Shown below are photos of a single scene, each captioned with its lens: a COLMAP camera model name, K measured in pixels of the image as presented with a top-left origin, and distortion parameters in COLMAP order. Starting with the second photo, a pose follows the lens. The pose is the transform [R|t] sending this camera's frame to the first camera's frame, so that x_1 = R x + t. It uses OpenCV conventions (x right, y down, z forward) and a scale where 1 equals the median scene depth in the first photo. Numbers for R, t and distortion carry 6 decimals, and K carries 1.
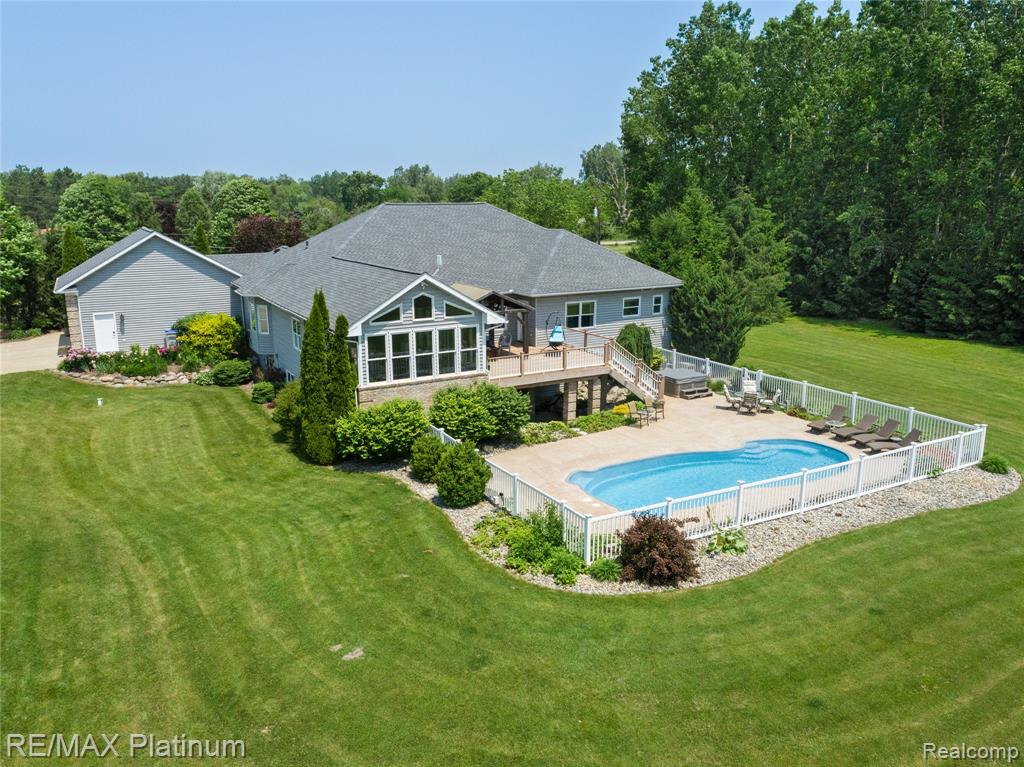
lens RADIAL K [[779.2, 0, 515.1], [0, 779.2, 377.9], [0, 0, 1]] dist [-0.017432, 0.003927]
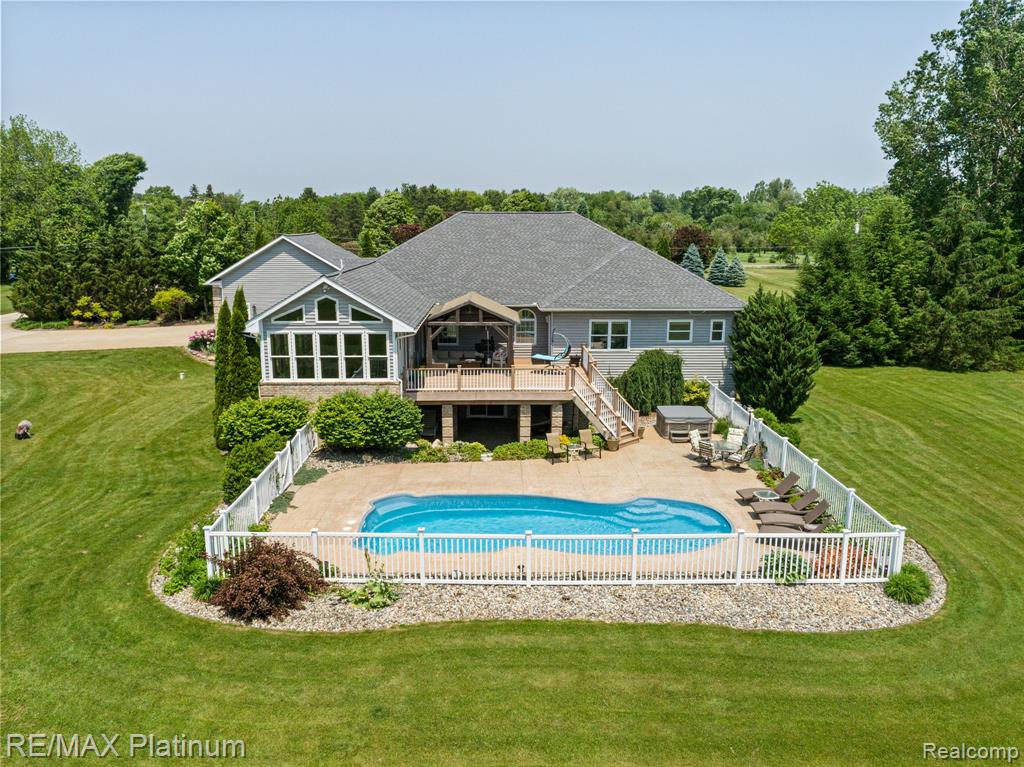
lens RADIAL K [[779.2, 0, 513.6], [0, 779.2, 381.4], [0, 0, 1]] dist [-0.017432, 0.003927]
pose [[0.883950, 0.102102, -0.456298, 0.547005], [-0.109261, 0.993955, 0.010745, -0.034510], [0.454637, 0.040357, 0.889762, 0.205779]]
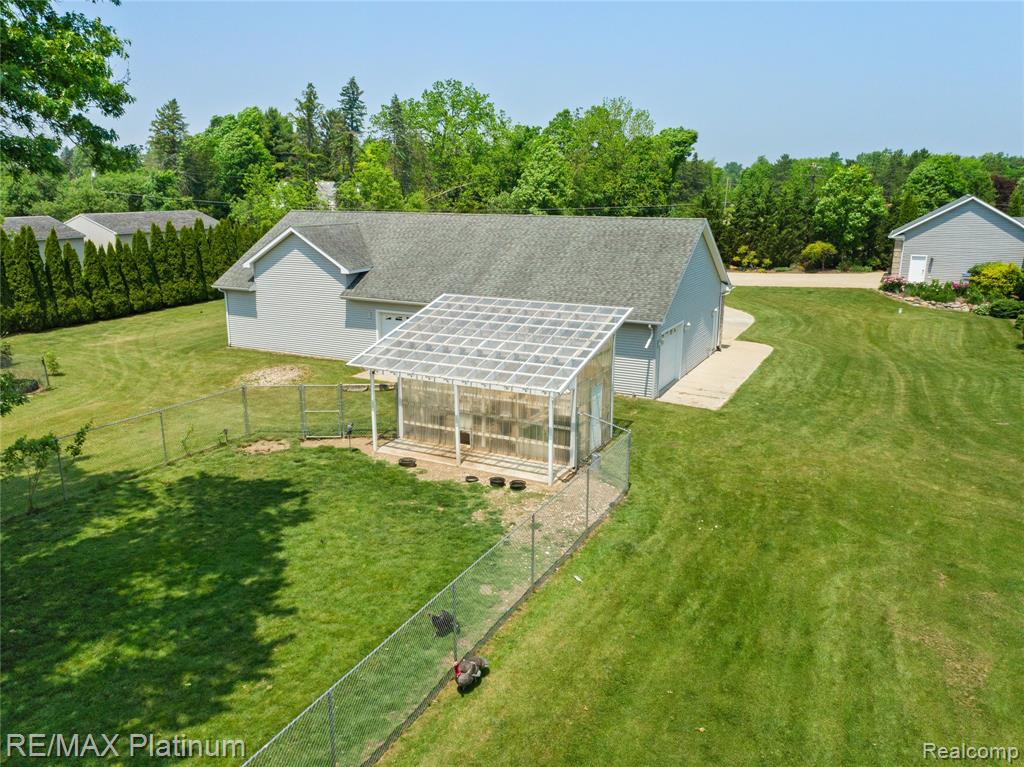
lens RADIAL K [[779.2, 0, 514.1], [0, 779.2, 381.8], [0, 0, 1]] dist [-0.017432, 0.003927]
pose [[0.555982, 0.207681, -0.804831, 0.303958], [-0.185892, 0.974824, 0.123132, 0.138050], [0.810141, 0.081153, 0.580591, -0.489650]]
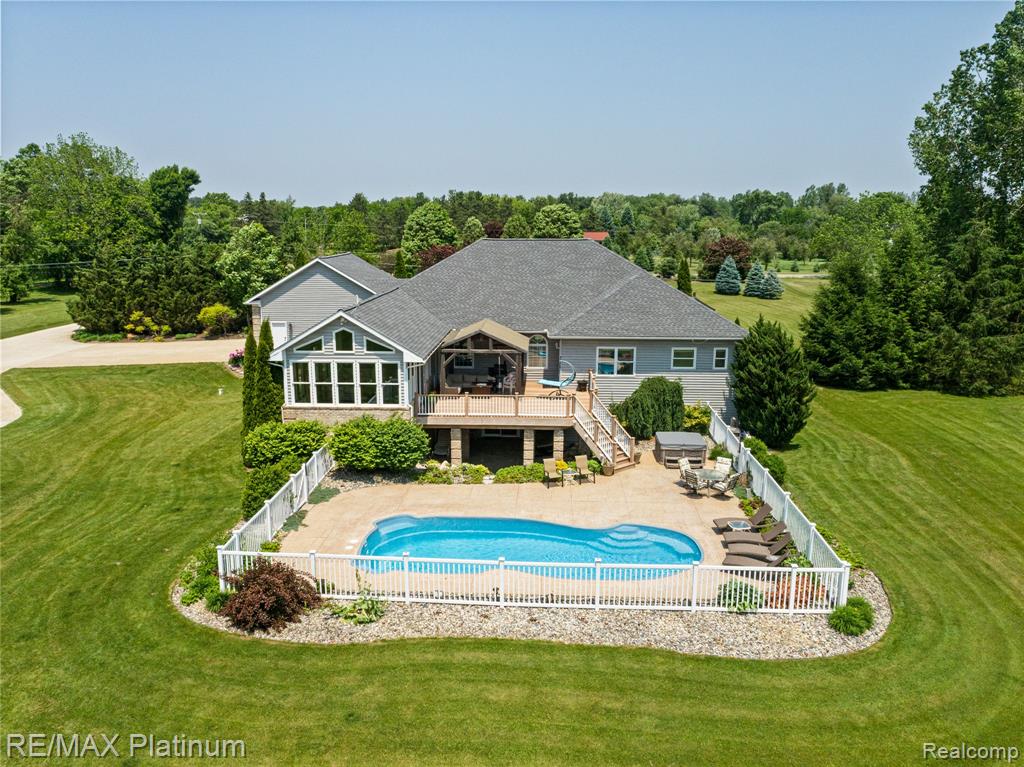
lens RADIAL K [[779.2, 0, 514.1], [0, 779.2, 382.4], [0, 0, 1]] dist [-0.017432, 0.003927]
pose [[0.852265, 0.113416, -0.510667, 0.630664], [-0.121428, 0.992441, 0.017761, -0.078424], [0.508821, 0.046872, 0.859595, 0.173671]]
